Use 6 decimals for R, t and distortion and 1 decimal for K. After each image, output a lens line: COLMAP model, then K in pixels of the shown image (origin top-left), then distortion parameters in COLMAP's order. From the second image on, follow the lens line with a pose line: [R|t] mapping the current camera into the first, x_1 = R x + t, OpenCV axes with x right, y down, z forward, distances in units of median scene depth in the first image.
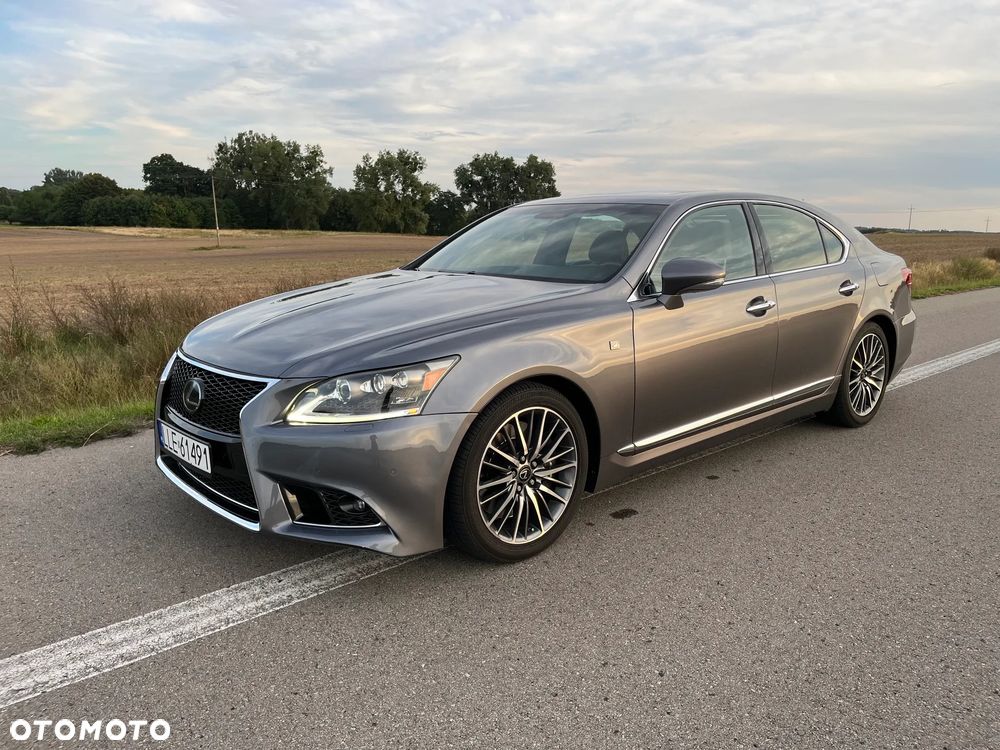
lens RADIAL K [[763.7, 0, 501.5], [0, 763.7, 370.7], [0, 0, 1]] dist [0.067874, -0.094928]
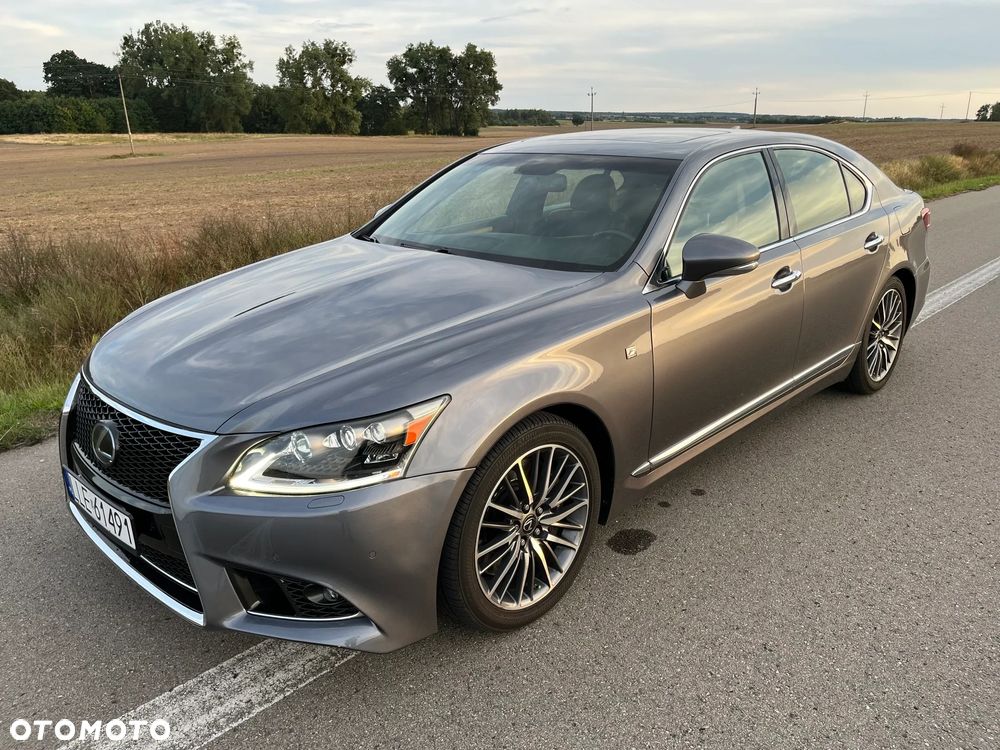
lens RADIAL K [[770.1, 0, 487.7], [0, 770.1, 376.6], [0, 0, 1]] dist [0.128084, -0.190430]
pose [[0.997949, -0.038832, 0.050900, -0.035959], [0.031782, 0.990652, 0.132660, -0.095782], [-0.055575, -0.130770, 0.989854, 0.143173]]
